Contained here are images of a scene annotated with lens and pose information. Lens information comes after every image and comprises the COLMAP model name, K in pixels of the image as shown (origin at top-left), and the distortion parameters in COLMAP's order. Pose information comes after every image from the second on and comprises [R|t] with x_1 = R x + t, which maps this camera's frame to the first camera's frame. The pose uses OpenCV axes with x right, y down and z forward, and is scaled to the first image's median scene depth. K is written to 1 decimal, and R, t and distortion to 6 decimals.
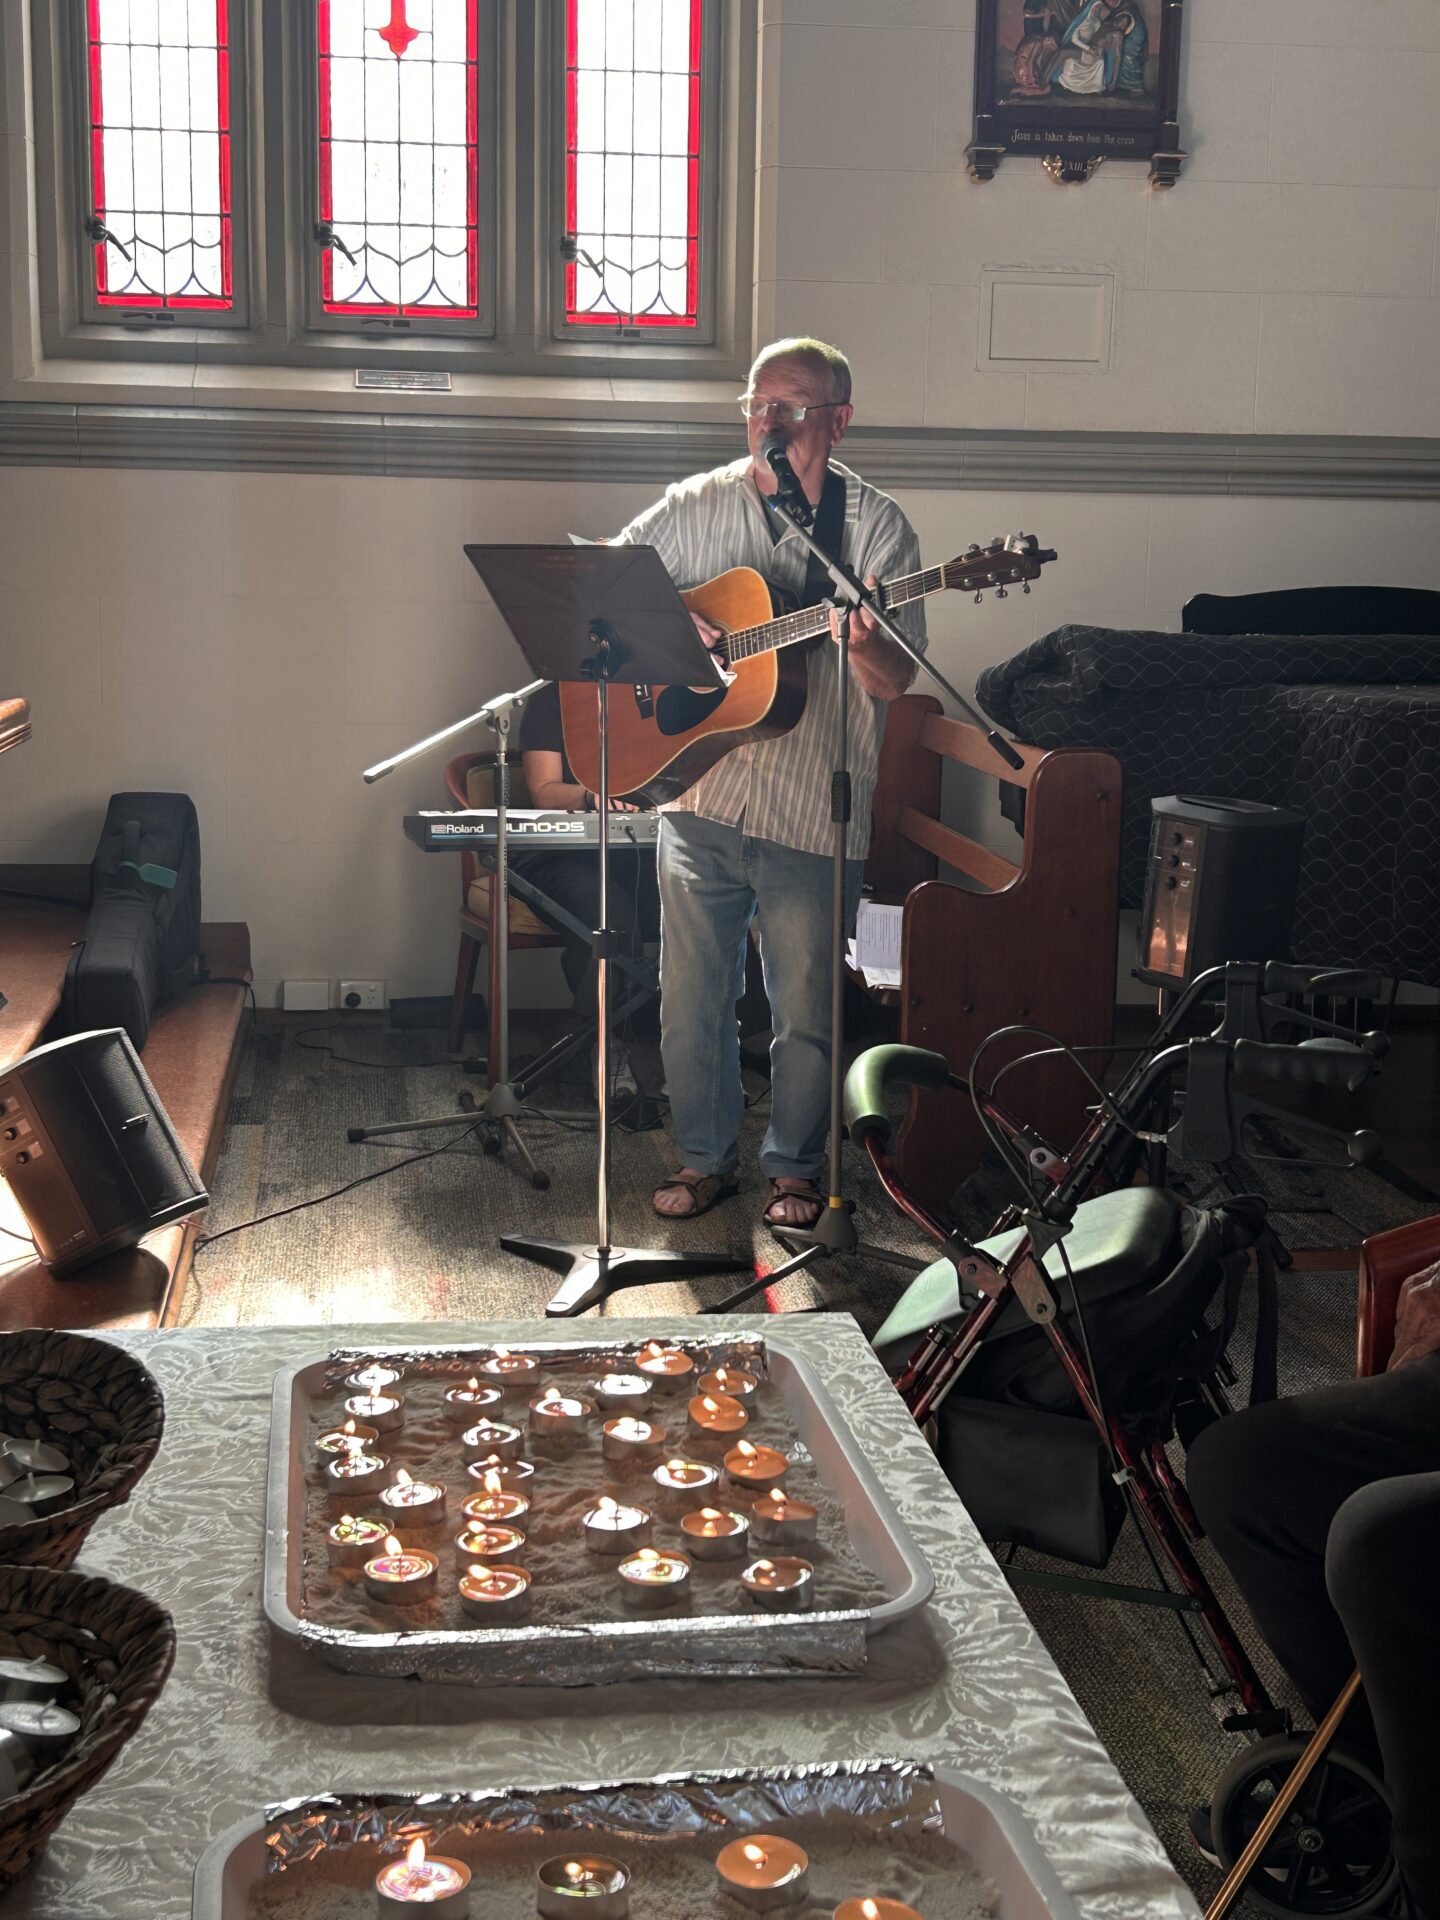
lens RADIAL K [[2585.1, 0, 720.0], [0, 2585.1, 960.0], [0, 0, 1]] dist [0.168952, -0.339100]
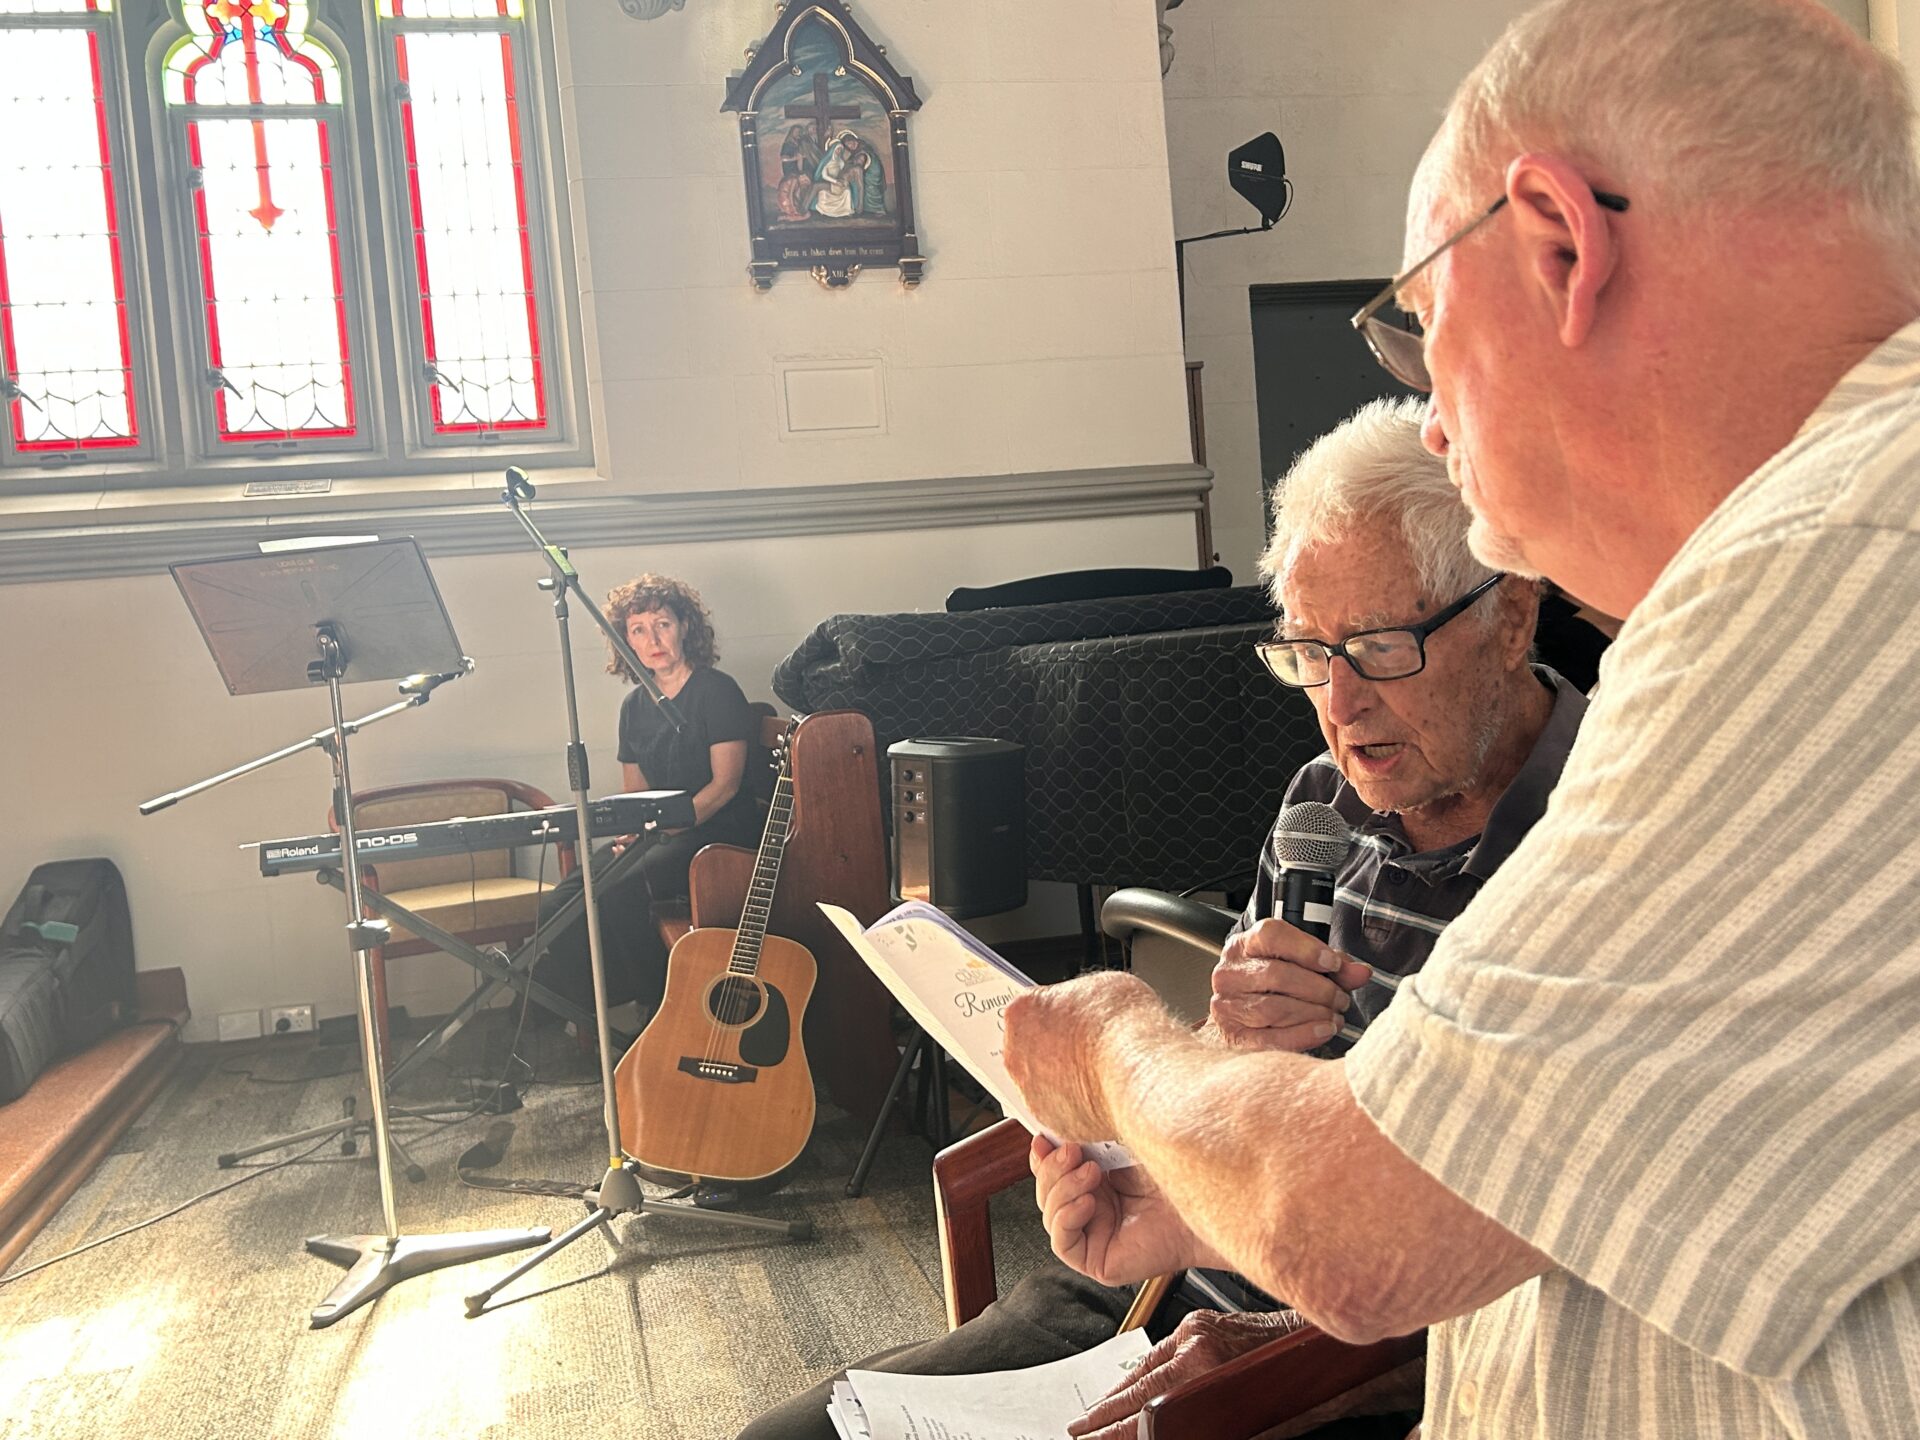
lens RADIAL K [[1747.3, 0, 960.0], [0, 1747.3, 720.0], [0, 0, 1]] dist [0.216328, -0.378438]
pose [[0.991453, -0.102861, 0.080257, 0.104090], [0.112900, 0.984711, -0.132659, 0.022166], [-0.065384, 0.140586, 0.987907, 0.200698]]
